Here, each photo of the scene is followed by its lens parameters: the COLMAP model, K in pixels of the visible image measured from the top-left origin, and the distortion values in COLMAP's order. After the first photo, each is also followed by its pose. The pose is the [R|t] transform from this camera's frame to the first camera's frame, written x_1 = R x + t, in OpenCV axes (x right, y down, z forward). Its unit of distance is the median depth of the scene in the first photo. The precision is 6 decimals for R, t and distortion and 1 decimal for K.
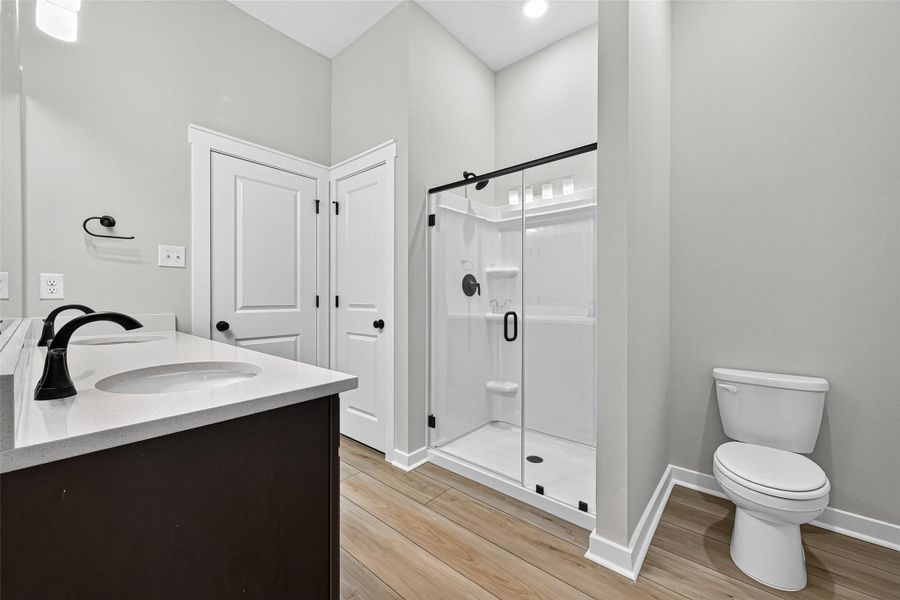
lens RADIAL K [[349.1, 0, 452.2], [0, 349.1, 297.5], [0, 0, 1]] dist [0.000414, -0.000283]
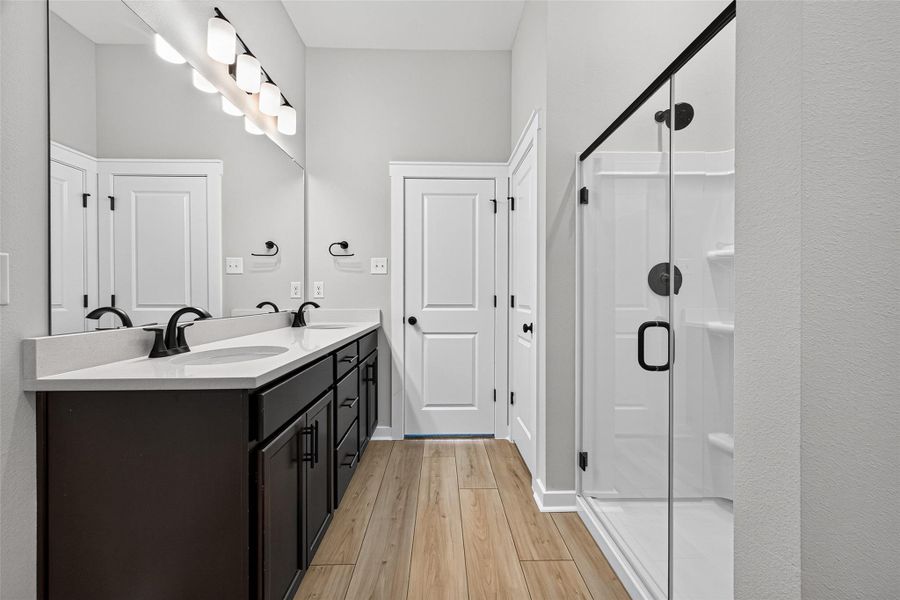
lens RADIAL K [[349.1, 0, 452.2], [0, 349.1, 297.5], [0, 0, 1]] dist [0.000414, -0.000283]
pose [[0.660837, 0.003701, -0.750520, 0.328983], [-0.002533, 0.999993, 0.002701, -0.002071], [0.750525, 0.000117, 0.660842, 0.293465]]
